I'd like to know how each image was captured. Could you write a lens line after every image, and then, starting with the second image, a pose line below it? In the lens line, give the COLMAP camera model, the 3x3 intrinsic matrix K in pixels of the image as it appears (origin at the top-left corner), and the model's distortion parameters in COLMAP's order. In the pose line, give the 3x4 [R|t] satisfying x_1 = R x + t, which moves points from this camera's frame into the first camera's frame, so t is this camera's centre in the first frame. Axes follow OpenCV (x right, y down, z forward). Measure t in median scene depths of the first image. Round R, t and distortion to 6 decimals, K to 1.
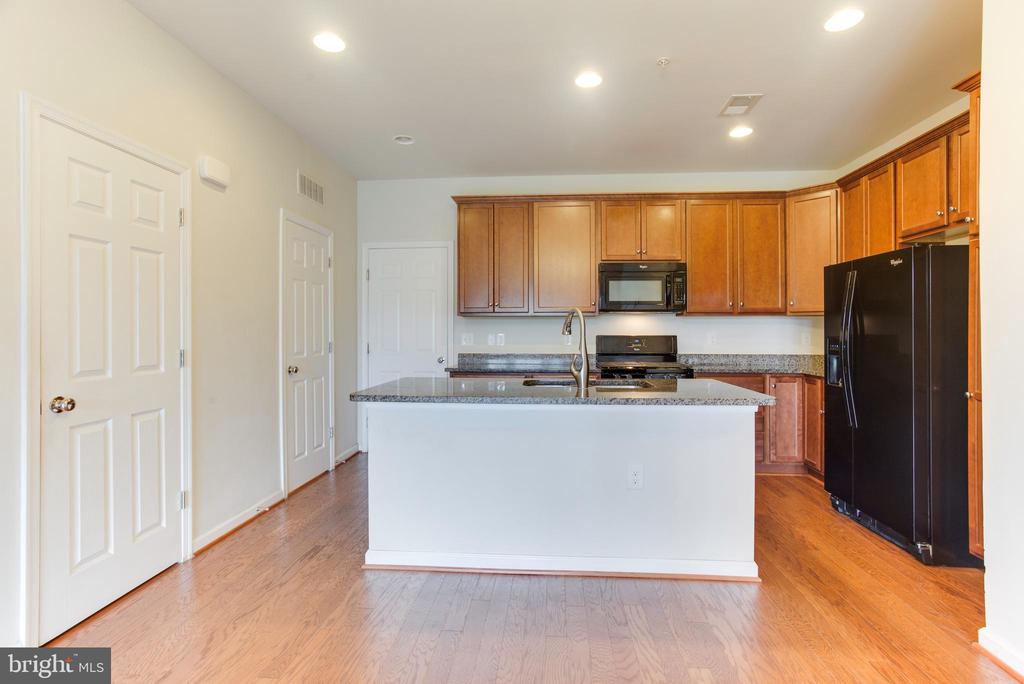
lens RADIAL K [[493.8, 0, 513.1], [0, 493.8, 336.9], [0, 0, 1]] dist [-0.038837, 0.030977]
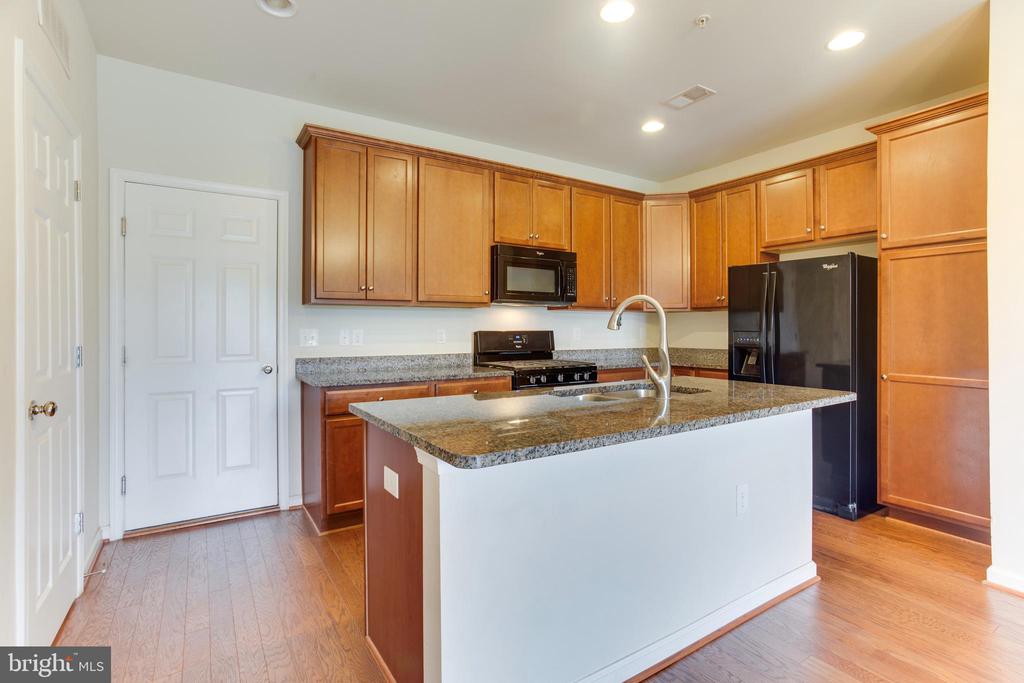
lens RADIAL K [[498.4, 0, 515.2], [0, 498.4, 329.1], [0, 0, 1]] dist [-0.041735, 0.029975]
pose [[0.797436, -0.002228, 0.603399, -0.320325], [0.006303, 0.999969, -0.004637, -0.002013], [-0.603371, 0.007501, 0.797426, 0.317538]]
